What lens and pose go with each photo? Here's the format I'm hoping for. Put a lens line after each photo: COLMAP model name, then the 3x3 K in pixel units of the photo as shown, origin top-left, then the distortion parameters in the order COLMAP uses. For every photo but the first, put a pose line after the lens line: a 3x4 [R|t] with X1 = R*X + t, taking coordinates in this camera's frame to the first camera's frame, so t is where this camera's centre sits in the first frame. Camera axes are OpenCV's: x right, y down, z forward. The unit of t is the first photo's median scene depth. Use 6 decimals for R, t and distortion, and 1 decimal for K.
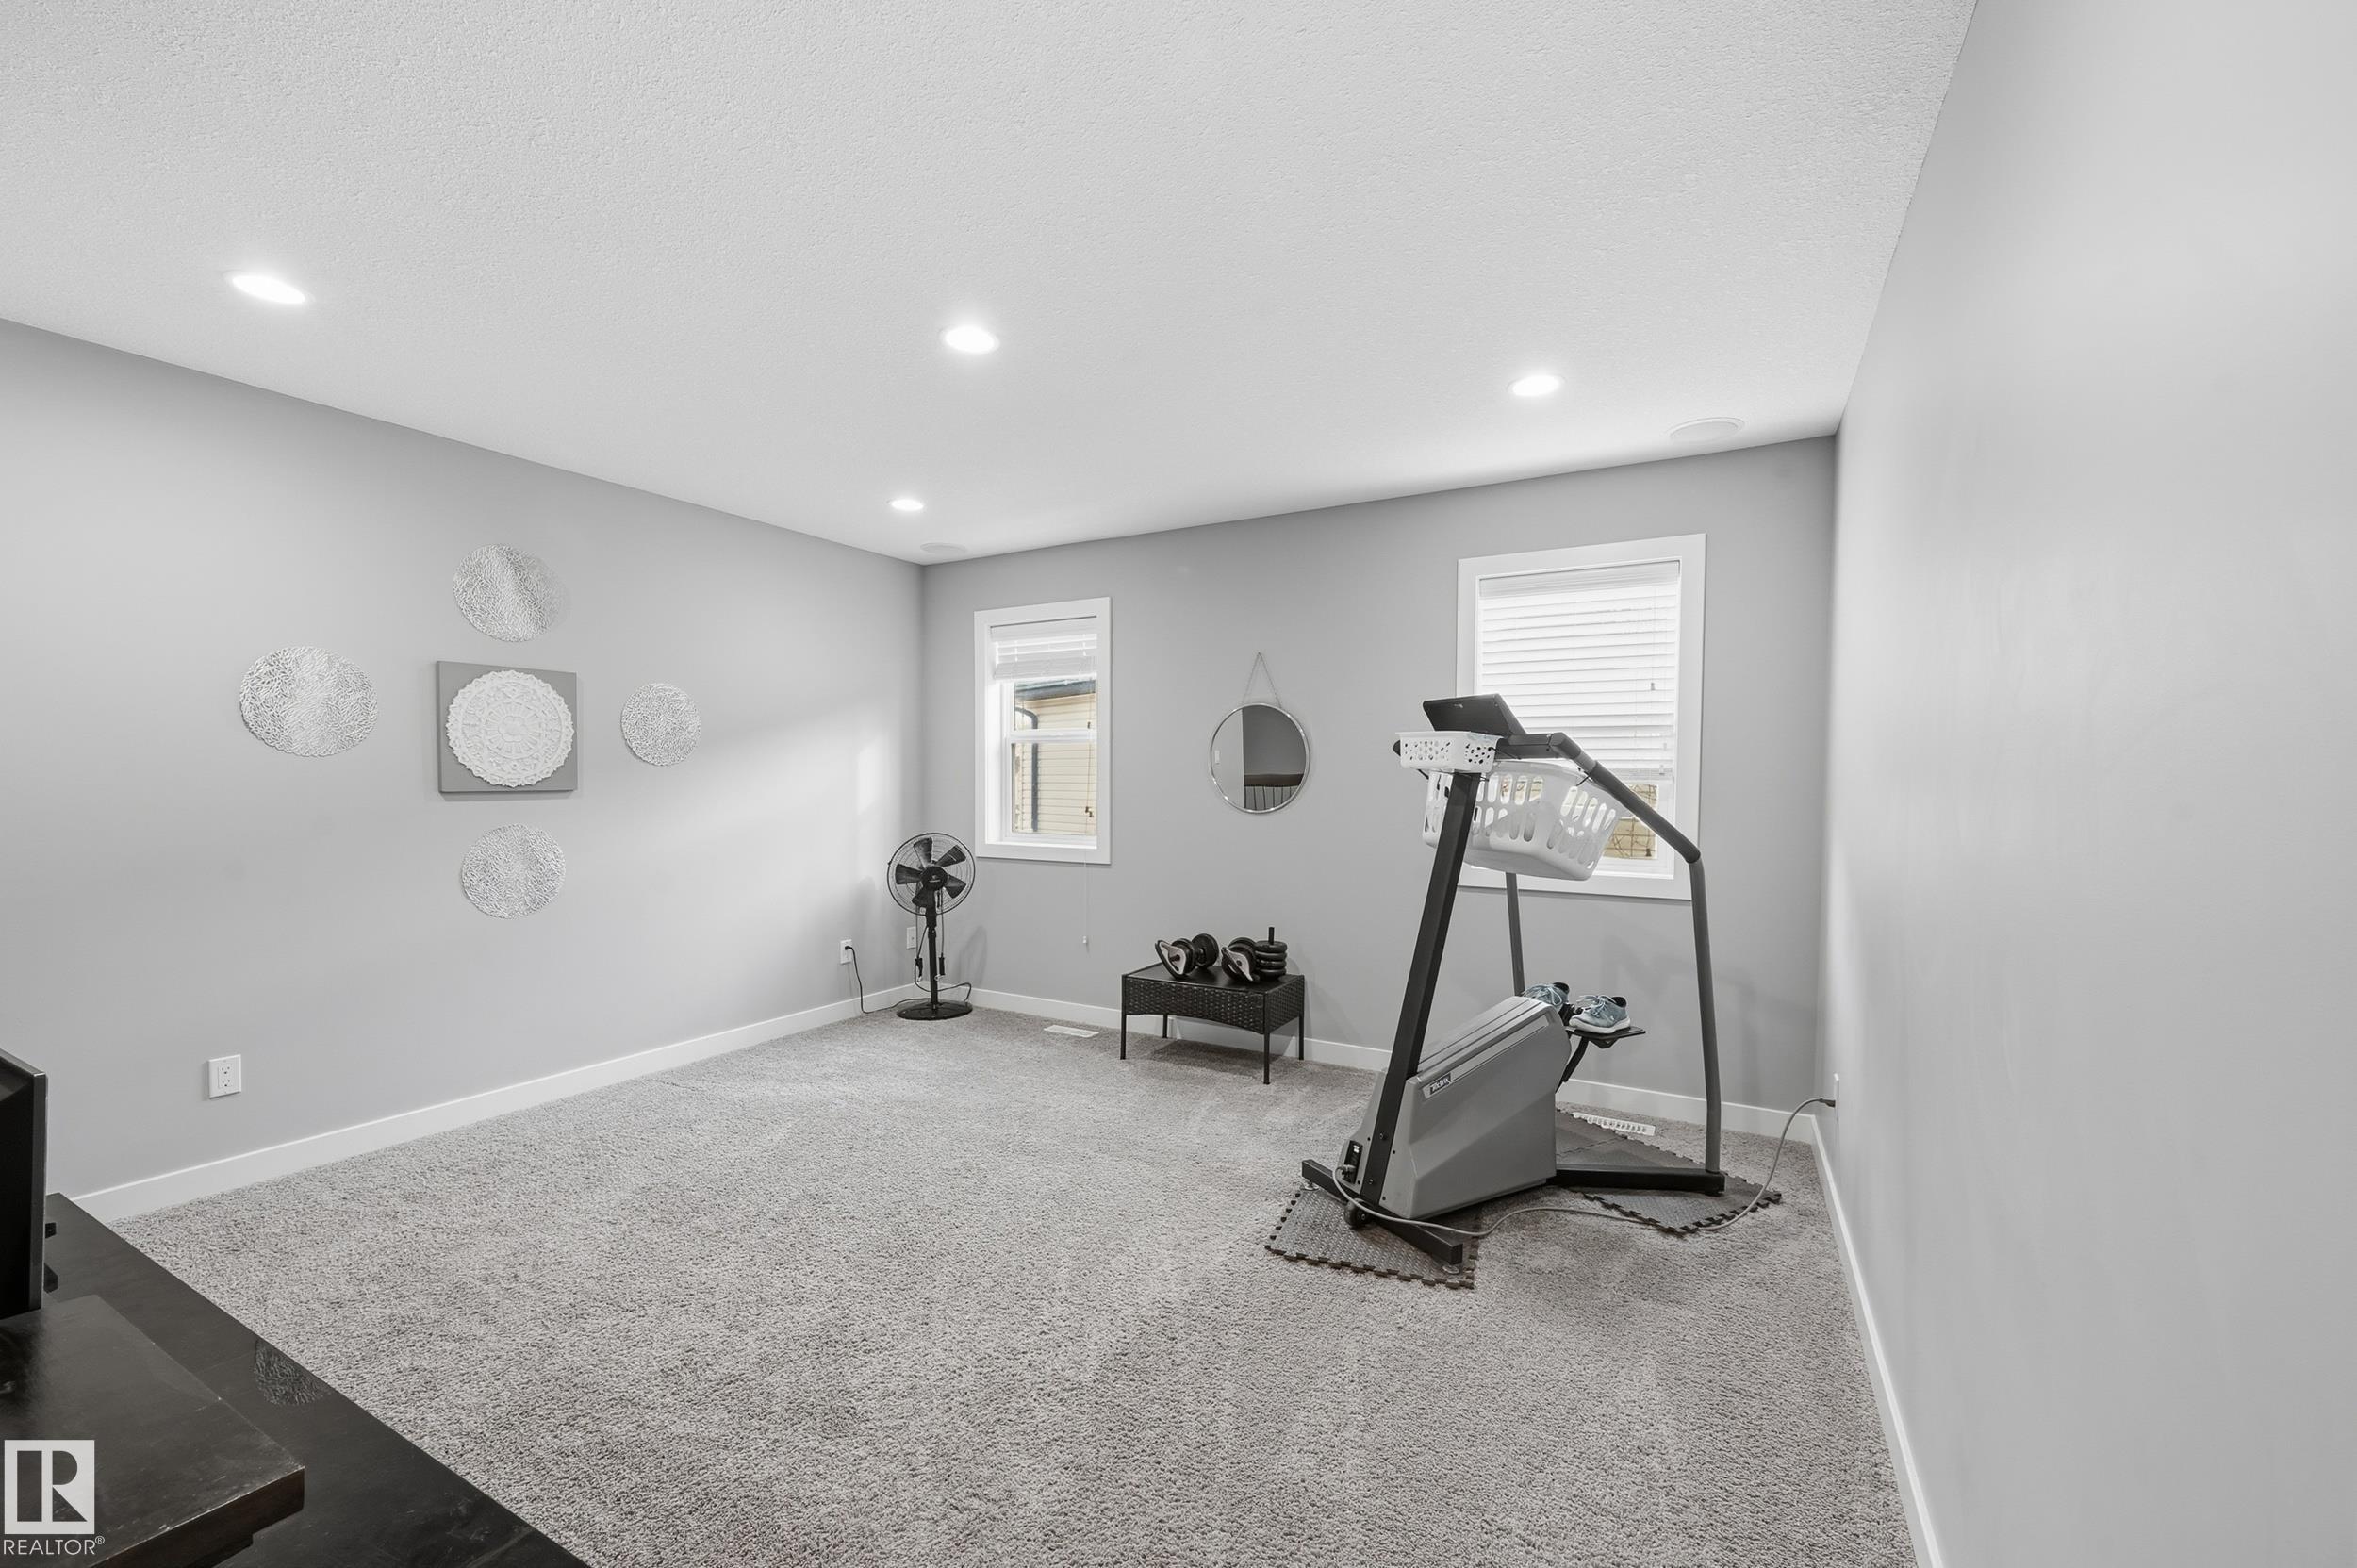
lens RADIAL K [[947.6, 0, 1178.5], [0, 947.6, 784.0], [0, 0, 1]] dist [-0.004013, 0.003929]
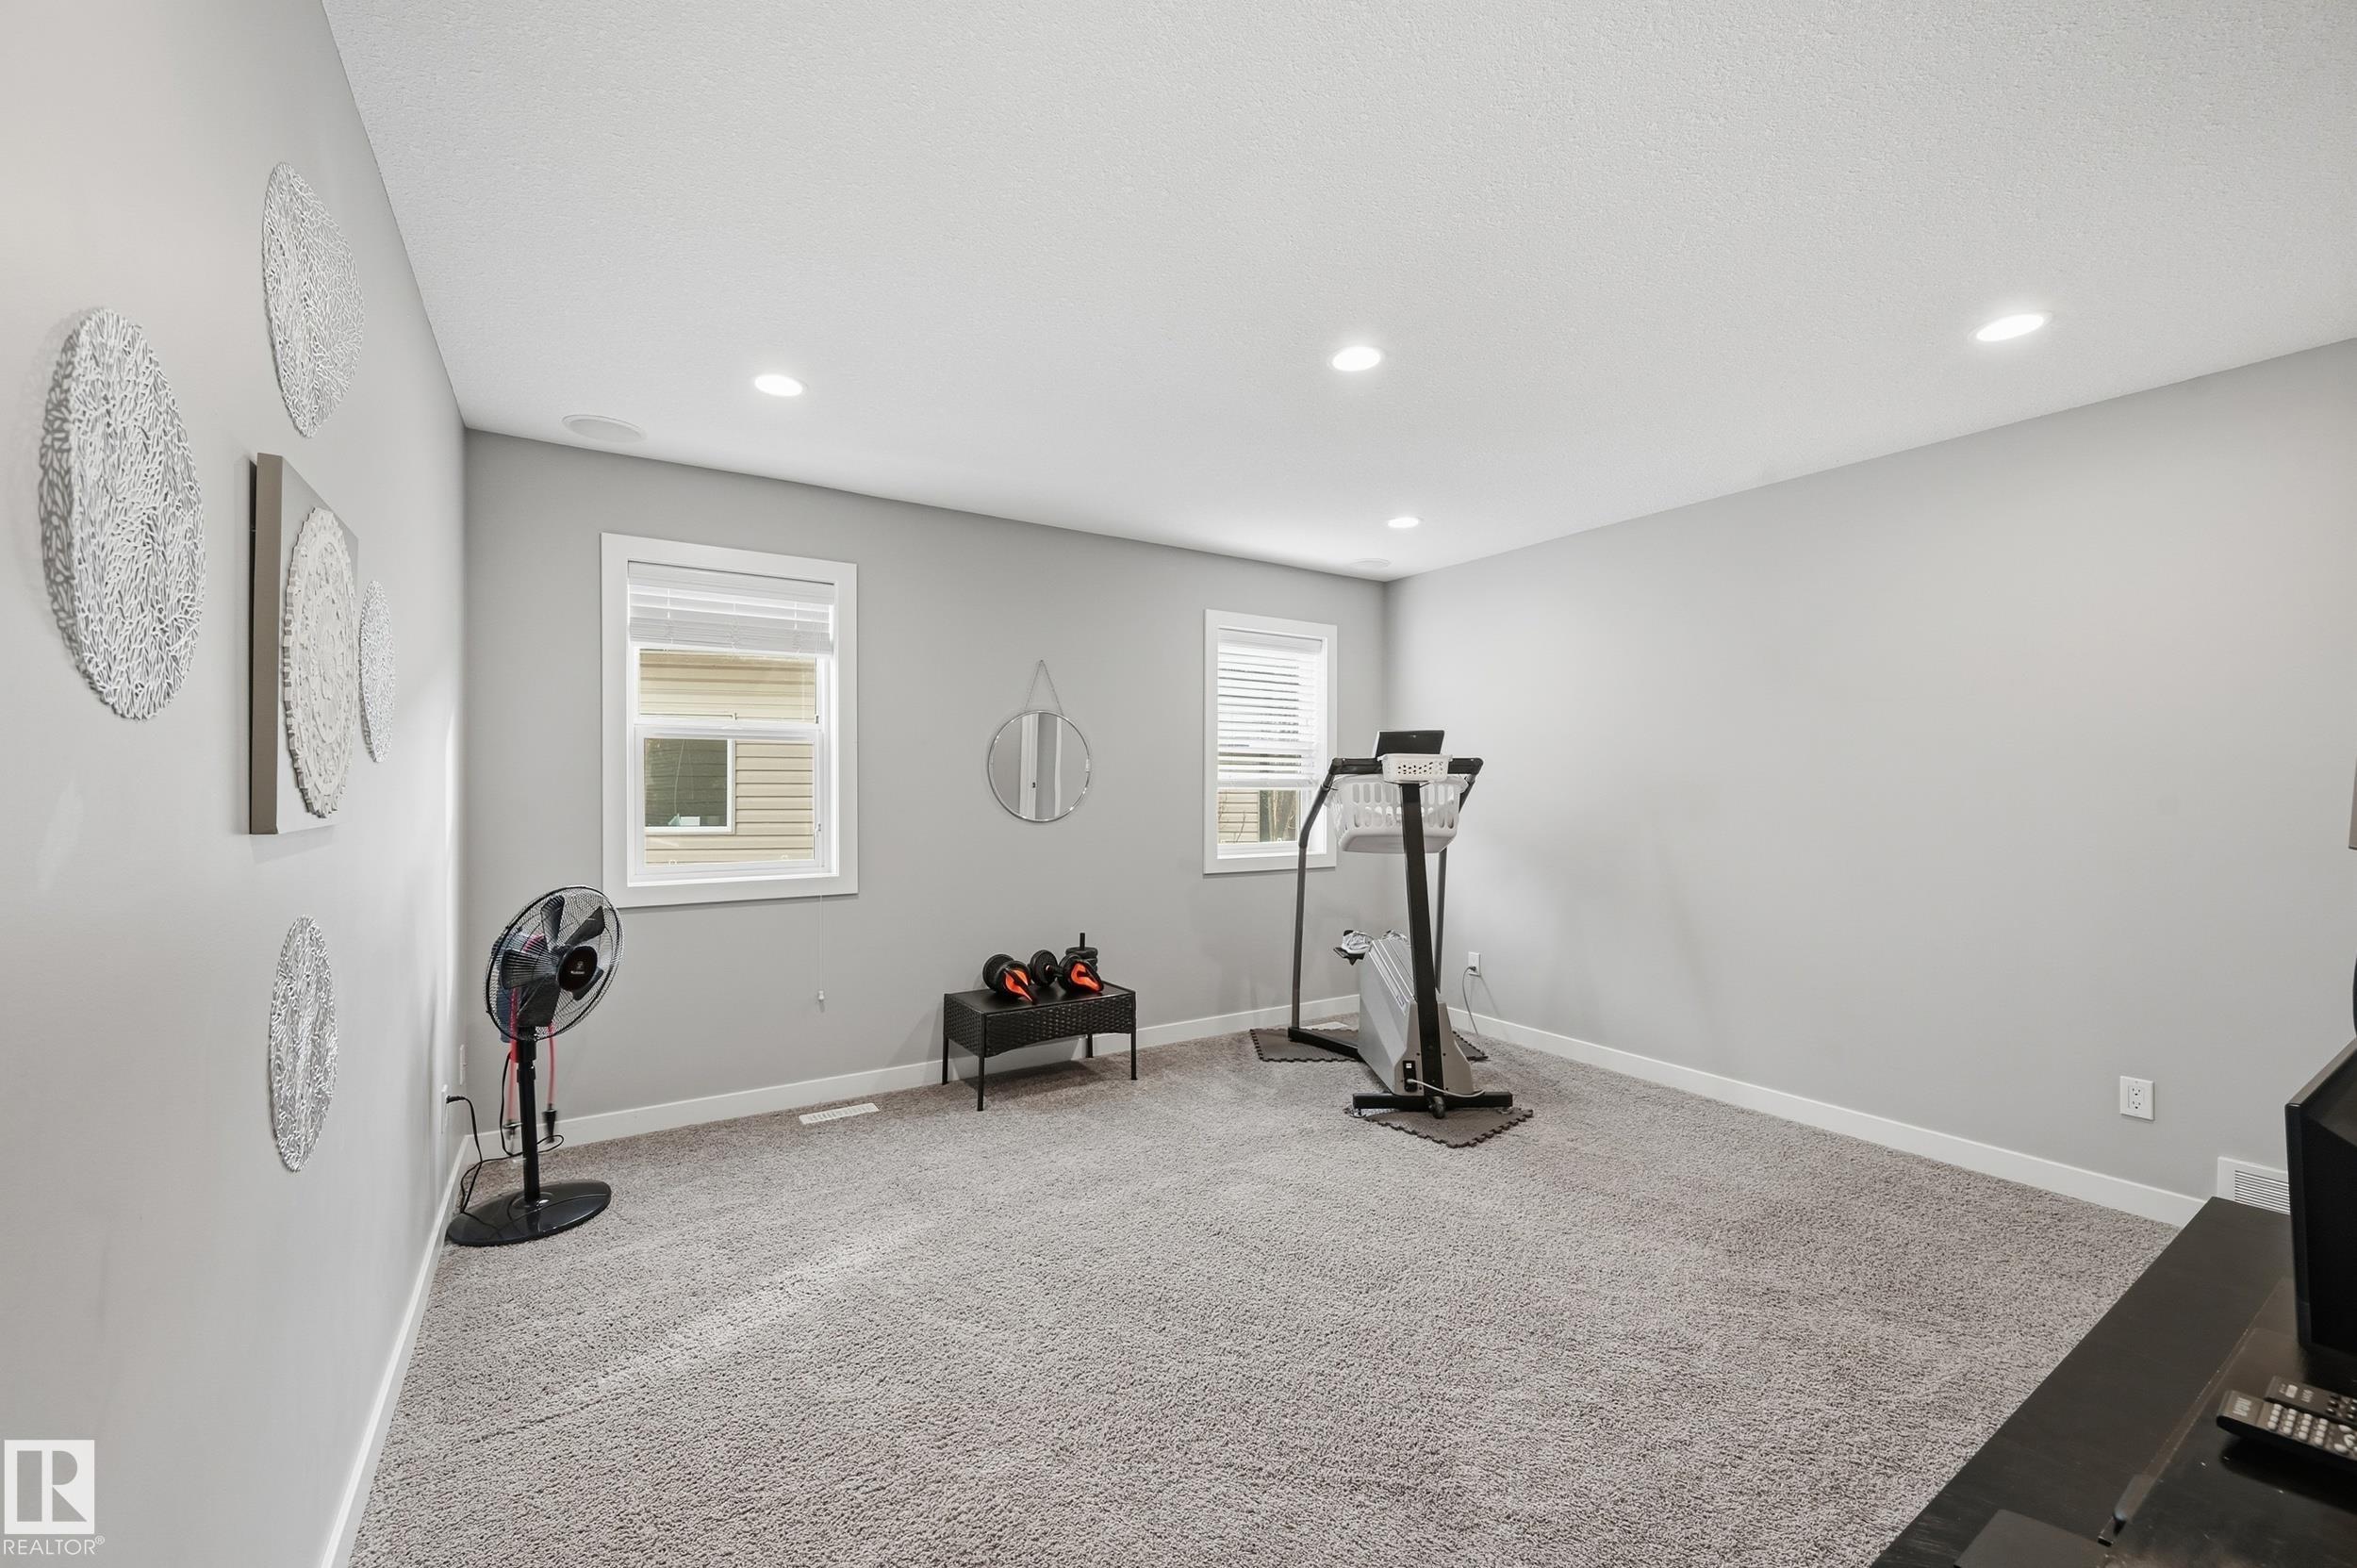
lens RADIAL K [[947.6, 0, 1178.5], [0, 947.6, 784.0], [0, 0, 1]] dist [-0.004013, 0.003929]
pose [[0.462316, 0.000462, 0.886715, -0.747217], [0.006692, 0.999970, -0.004010, -0.005362], [-0.886690, 0.007787, 0.462299, 0.431697]]
